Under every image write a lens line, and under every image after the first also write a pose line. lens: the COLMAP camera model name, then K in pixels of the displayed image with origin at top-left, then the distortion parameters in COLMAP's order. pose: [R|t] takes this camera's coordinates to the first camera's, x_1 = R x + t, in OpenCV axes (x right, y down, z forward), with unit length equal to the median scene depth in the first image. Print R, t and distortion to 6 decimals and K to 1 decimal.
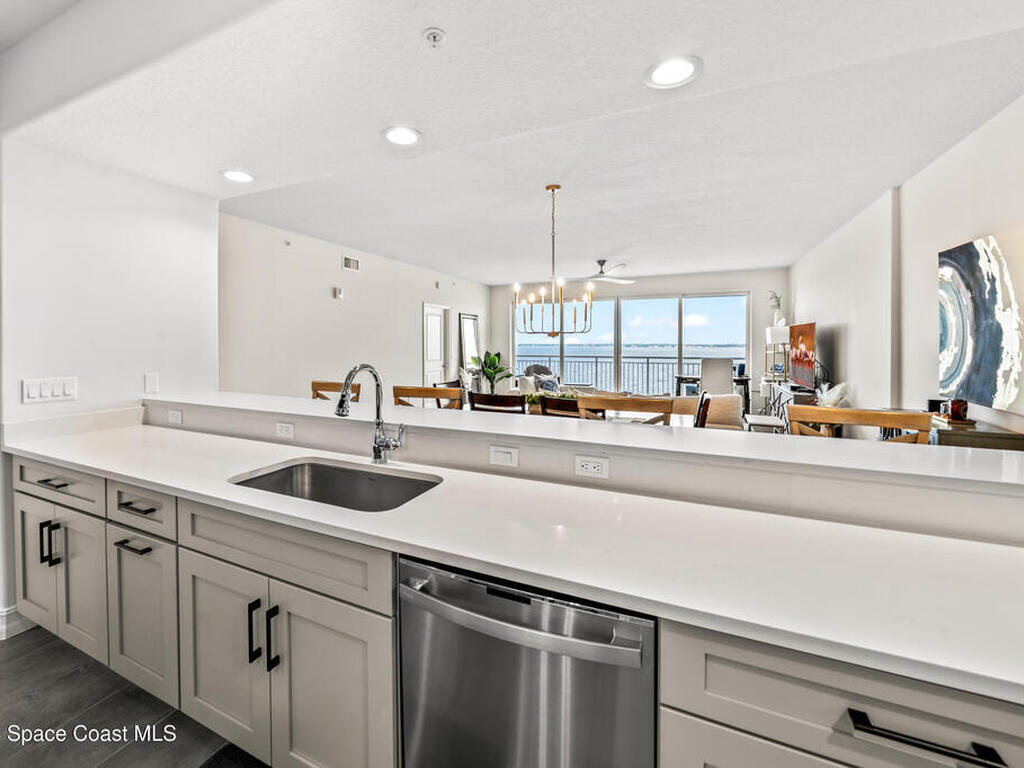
lens RADIAL K [[463.0, 0, 512.0], [0, 463.0, 384.0], [0, 0, 1]] dist [-0.001104, -0.000109]
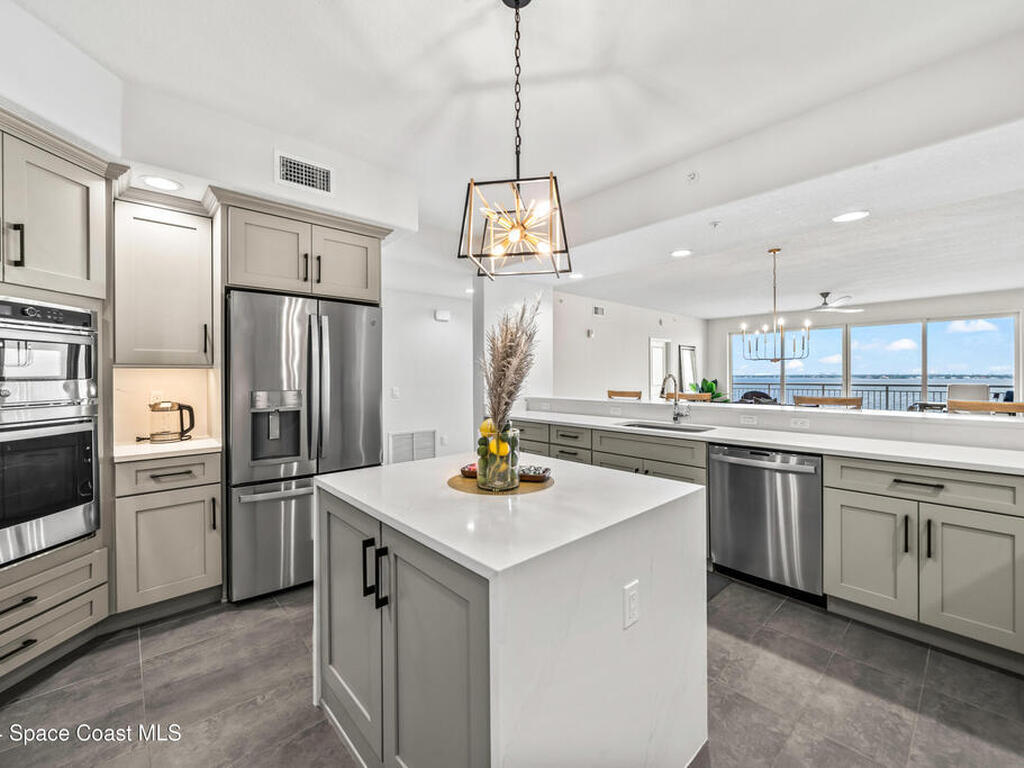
lens RADIAL K [[441.1, 0, 512.0], [0, 441.1, 384.0], [0, 0, 1]] dist [-0.014229, 0.000274]
pose [[0.902340, 0.005488, -0.430990, -0.023004], [-0.033818, 0.997738, -0.058098, 0.028034], [0.429696, 0.067000, 0.900484, -0.212461]]
